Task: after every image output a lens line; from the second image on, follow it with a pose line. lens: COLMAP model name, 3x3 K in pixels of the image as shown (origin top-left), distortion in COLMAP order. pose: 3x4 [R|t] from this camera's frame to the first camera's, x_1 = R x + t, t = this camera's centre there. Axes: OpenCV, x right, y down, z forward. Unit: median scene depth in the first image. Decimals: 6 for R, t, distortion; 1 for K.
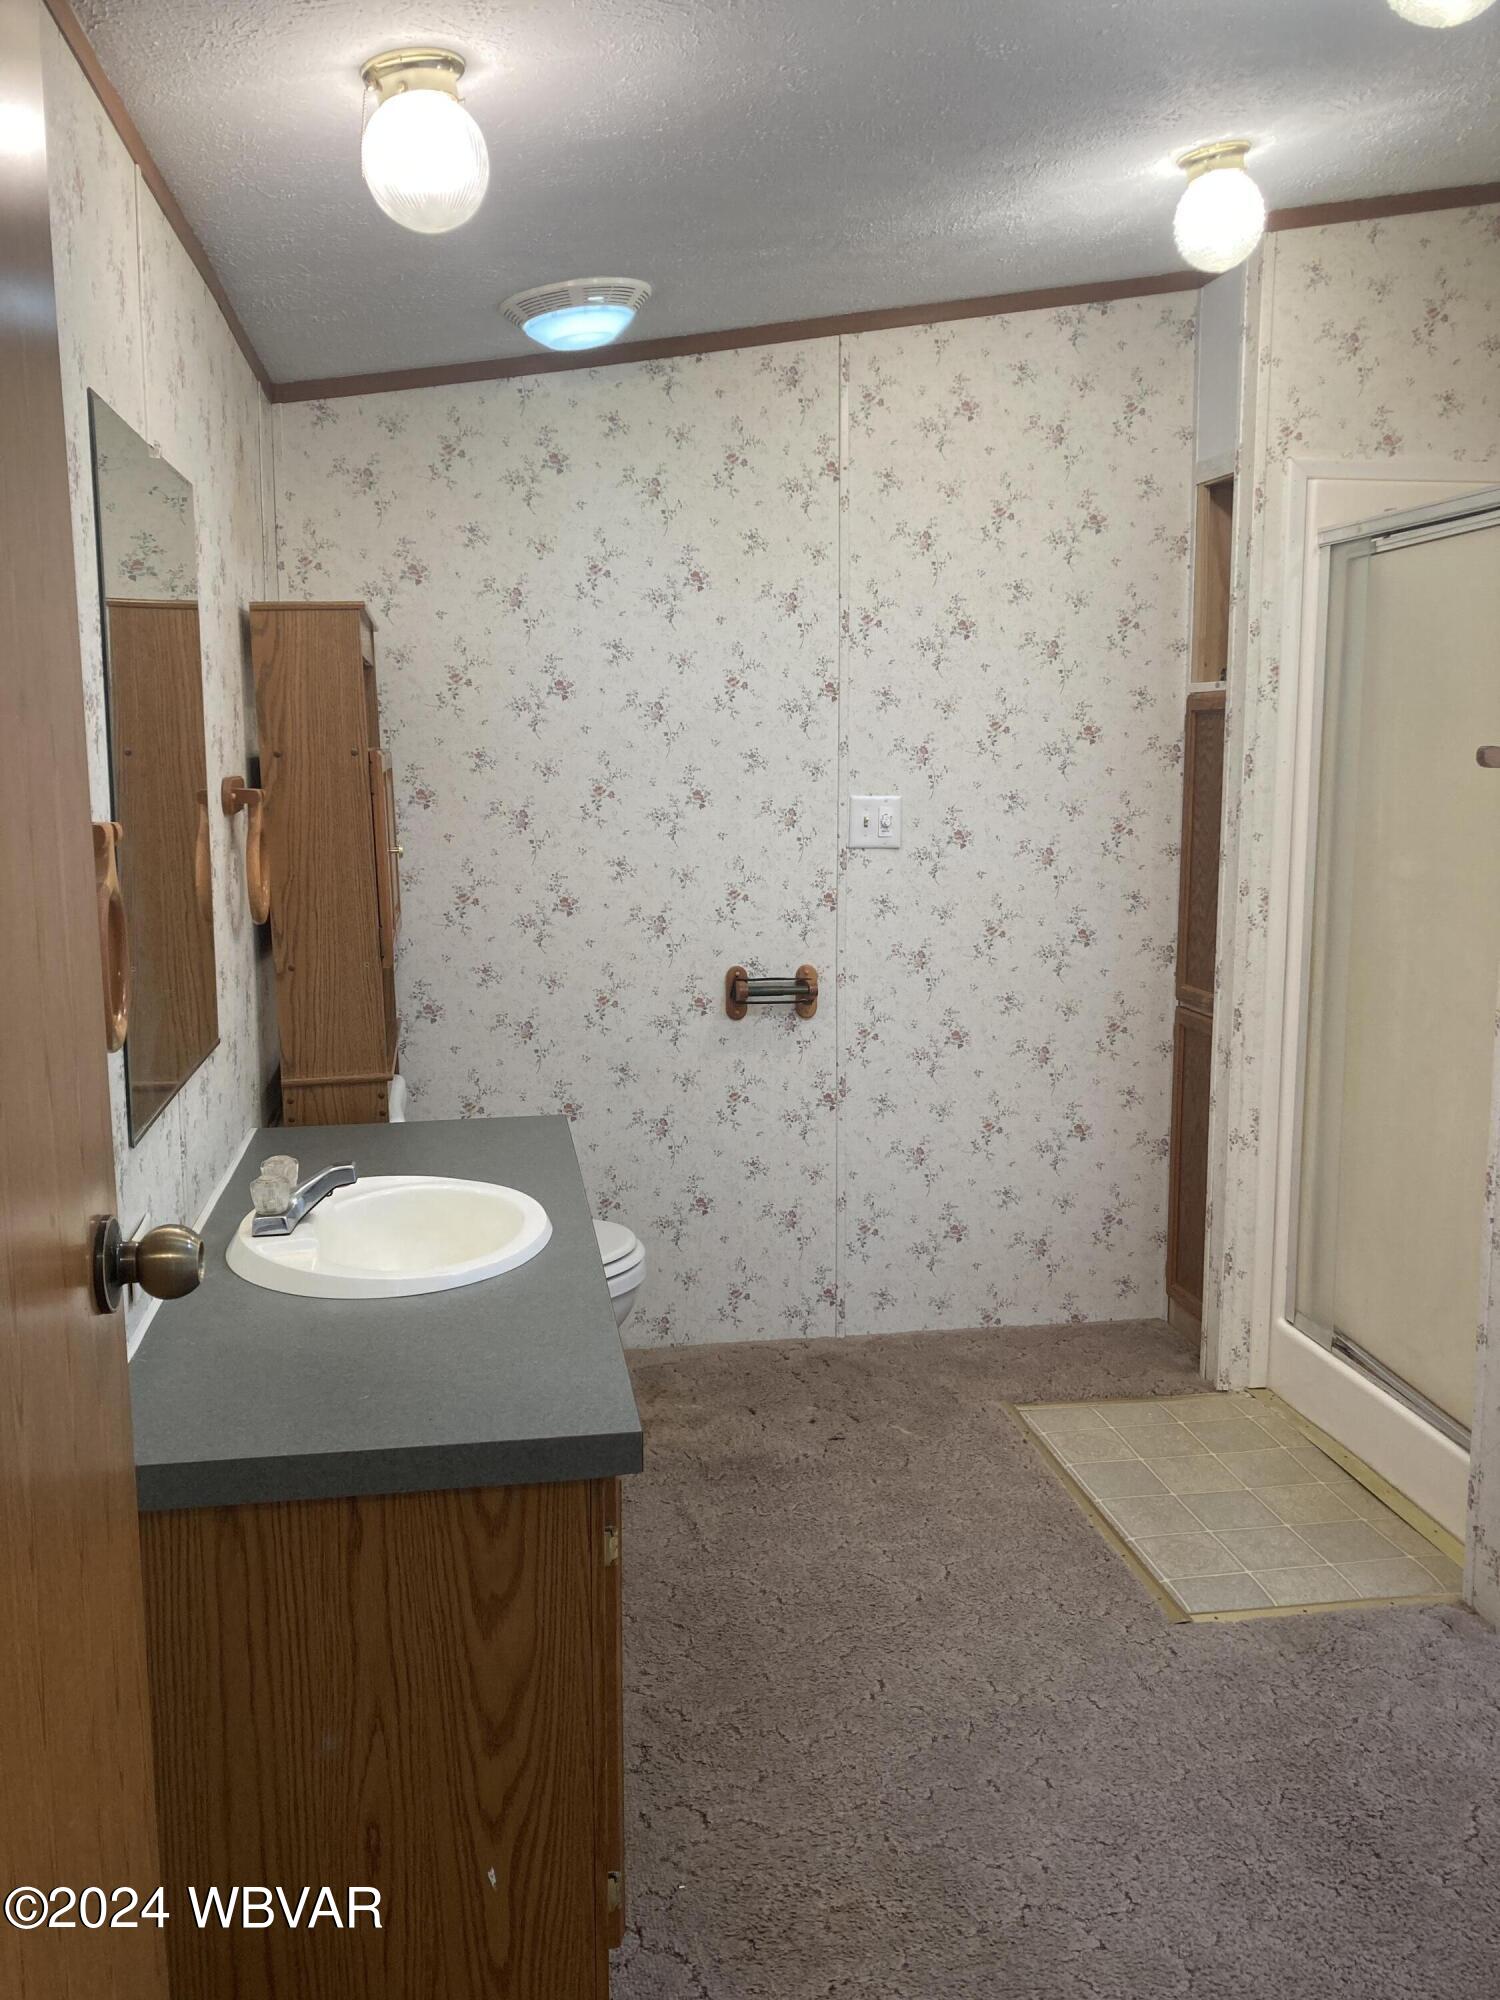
lens RADIAL K [[1644.9, 0, 757.5], [0, 1644.9, 995.6], [0, 0, 1]] dist [0.028192, -0.027515]
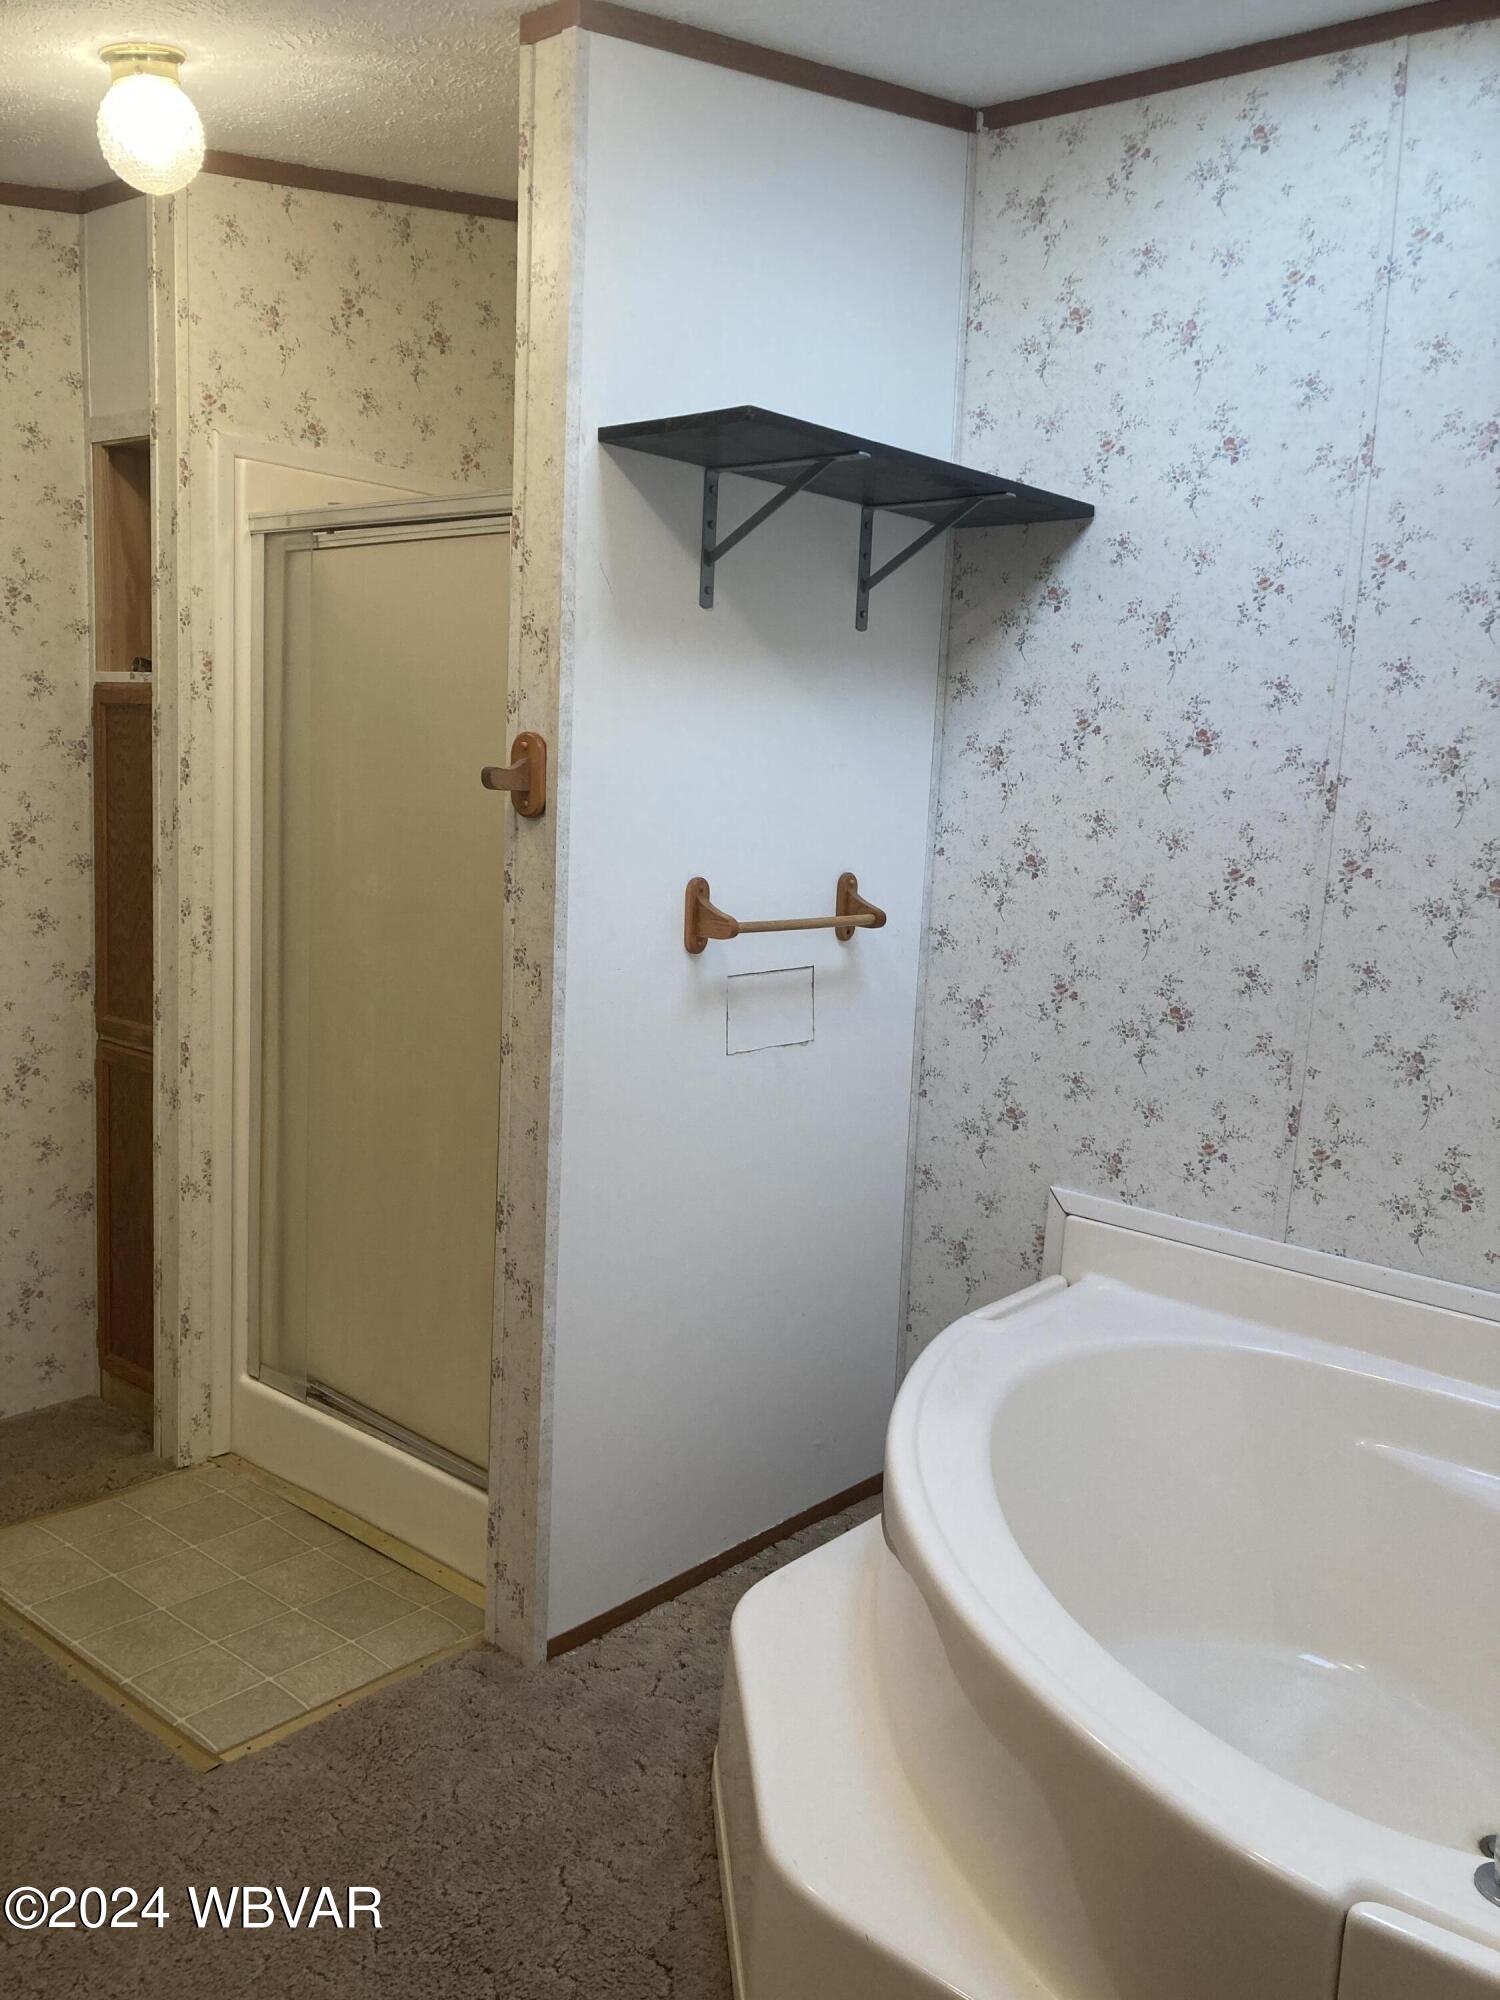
lens RADIAL K [[1644.9, 0, 747.6], [0, 1644.9, 1008.2], [0, 0, 1]] dist [0.028192, -0.027515]
pose [[0.766464, -0.054515, 0.639969, -0.048380], [0.046926, 0.998482, 0.028853, -0.022904], [-0.640570, 0.007917, 0.767859, 0.123341]]
